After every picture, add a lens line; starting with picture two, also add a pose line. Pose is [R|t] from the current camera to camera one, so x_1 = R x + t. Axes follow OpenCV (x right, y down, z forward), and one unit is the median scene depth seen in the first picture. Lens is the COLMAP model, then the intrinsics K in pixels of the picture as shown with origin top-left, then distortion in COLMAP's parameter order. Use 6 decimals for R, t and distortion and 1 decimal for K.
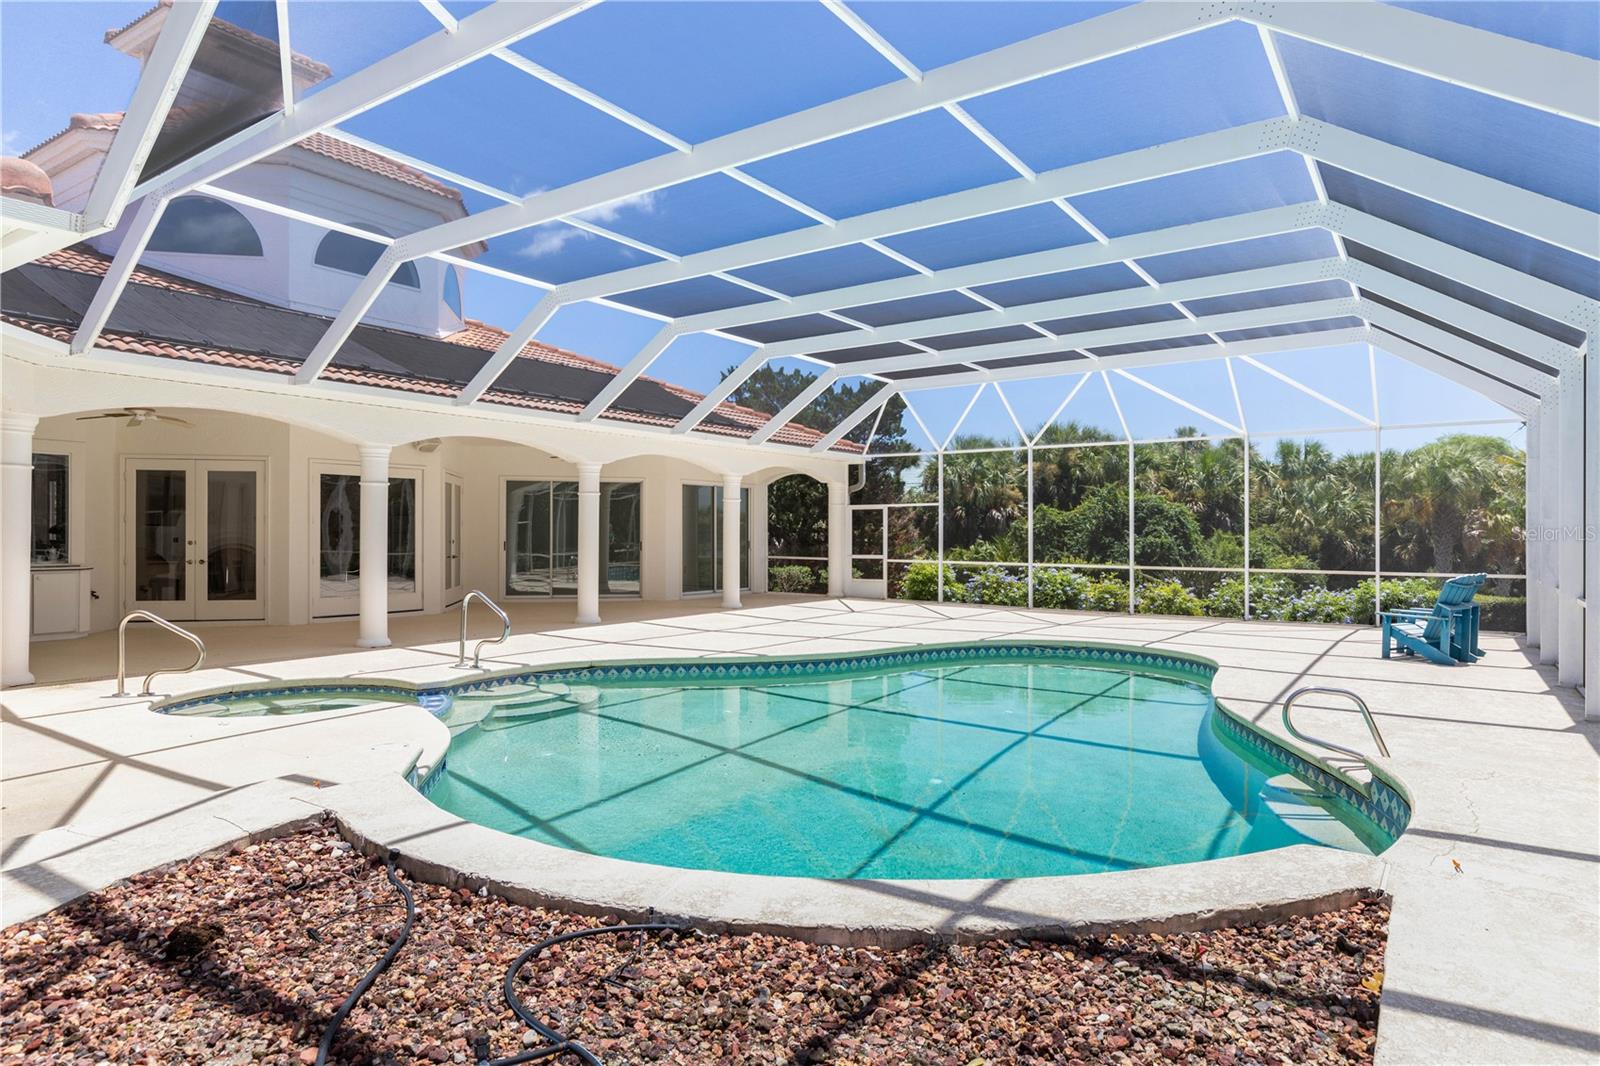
lens RADIAL K [[920.1, 0, 800.0], [0, 920.1, 533.0], [0, 0, 1]] dist [-0.002237, -0.000385]
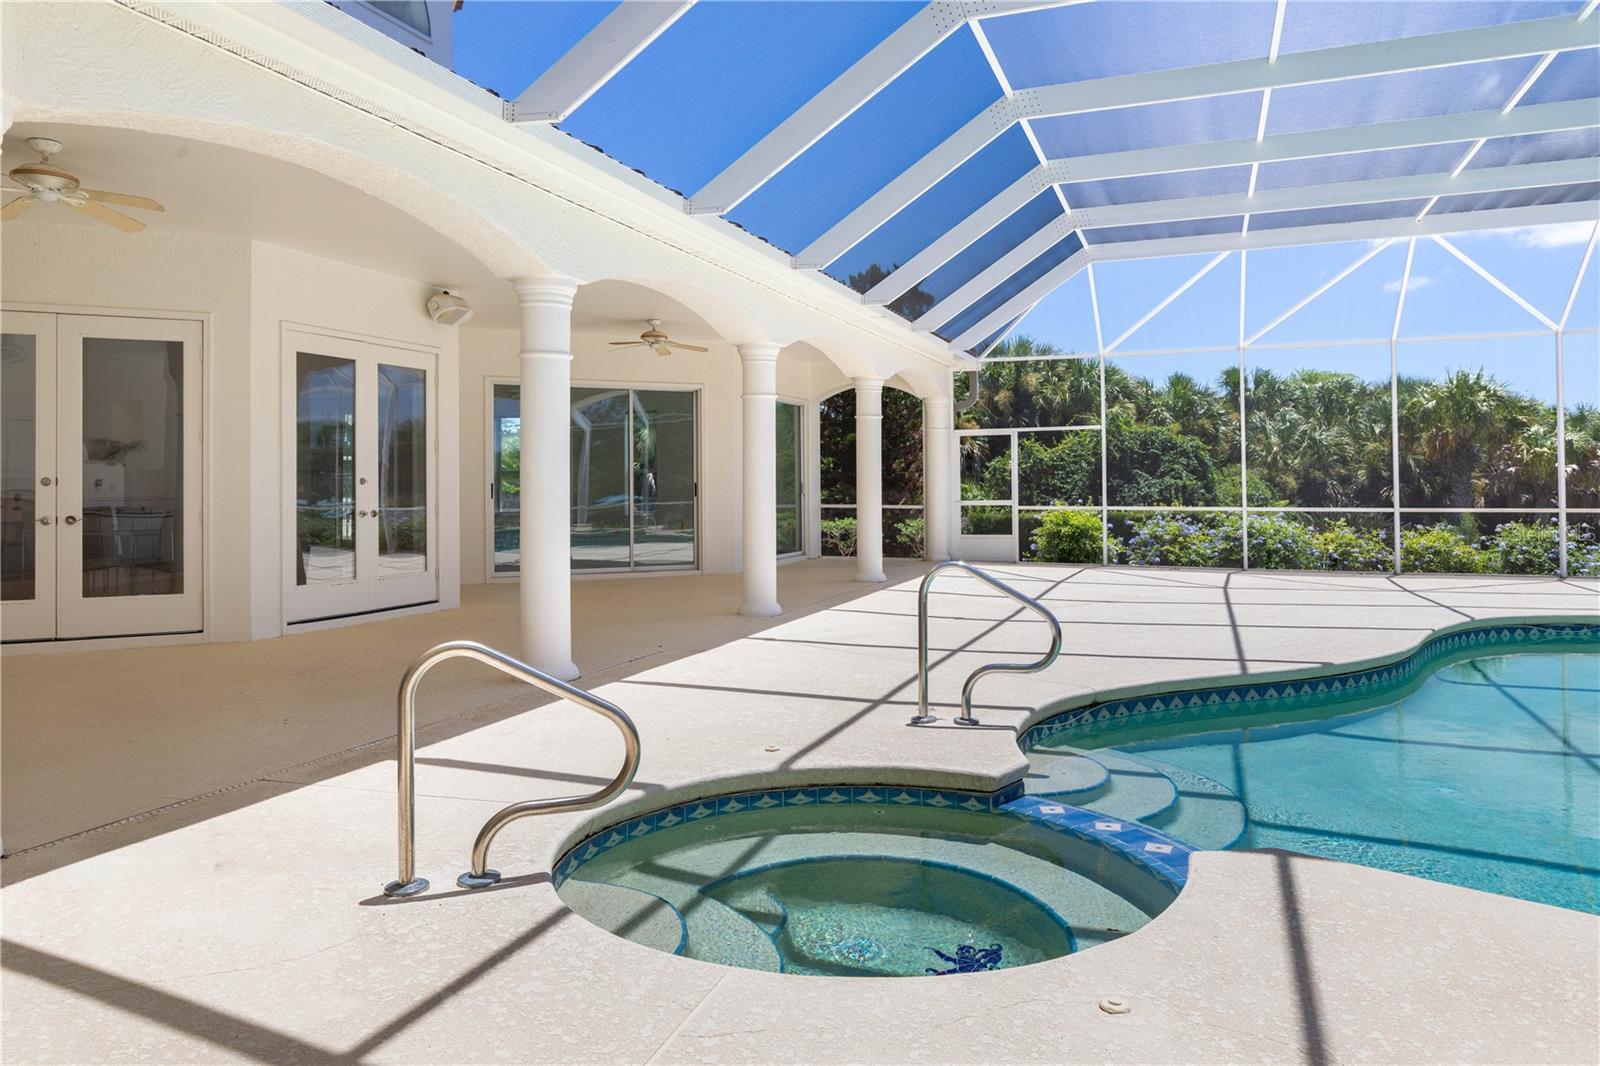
lens RADIAL K [[1103.4, 0, 798.3], [0, 1103.4, 474.4], [0, 0, 1]] dist [-0.005778, -0.002674]
pose [[0.971966, -0.007040, 0.235017, -0.275763], [0.009189, 0.999925, -0.008049, 0.010154], [-0.234943, 0.009983, 0.971958, 0.224026]]
